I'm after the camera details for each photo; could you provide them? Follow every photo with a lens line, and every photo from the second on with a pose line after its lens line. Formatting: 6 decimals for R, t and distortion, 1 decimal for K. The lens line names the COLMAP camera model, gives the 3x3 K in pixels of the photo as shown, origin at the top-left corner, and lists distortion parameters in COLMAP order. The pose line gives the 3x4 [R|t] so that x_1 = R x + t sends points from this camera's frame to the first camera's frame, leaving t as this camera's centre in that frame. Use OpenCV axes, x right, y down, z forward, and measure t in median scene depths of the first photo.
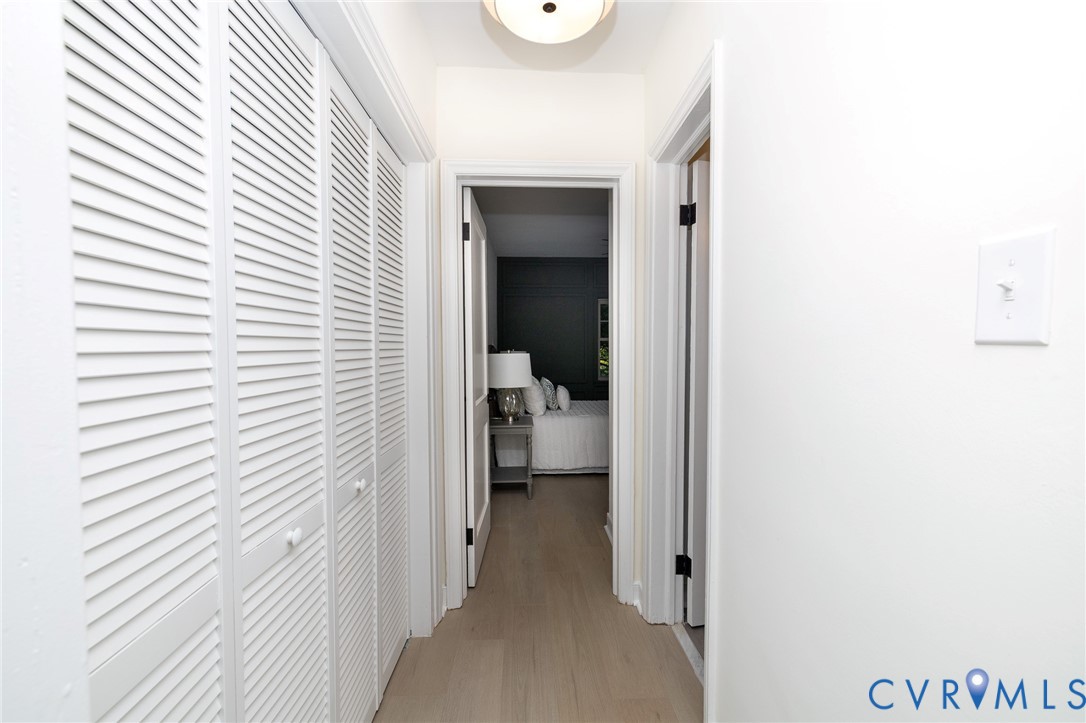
lens RADIAL K [[485.7, 0, 543.0], [0, 485.7, 361.5], [0, 0, 1]] dist [-0.000366, -0.000179]
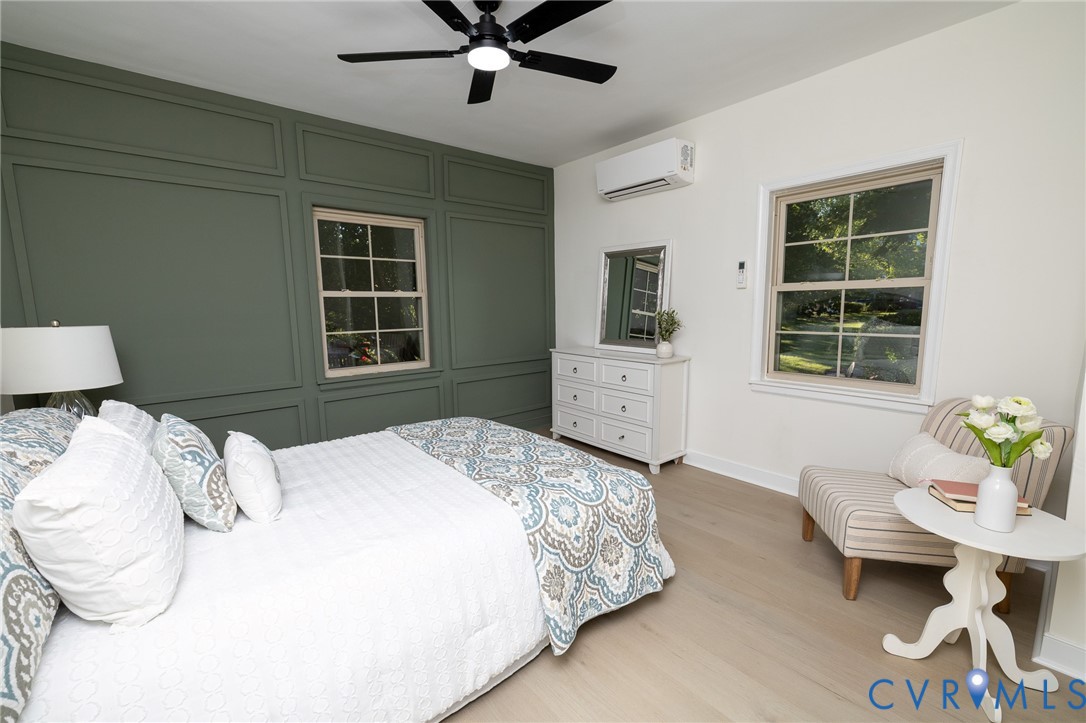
lens RADIAL K [[455.7, 0, 555.6], [0, 455.7, 365.0], [0, 0, 1]] dist [0.002106, 0.000307]
pose [[0.788144, -0.085418, 0.609535, 0.020657], [0.024817, 0.993928, 0.107195, -0.021930], [-0.614990, -0.069358, 0.785478, 0.610114]]
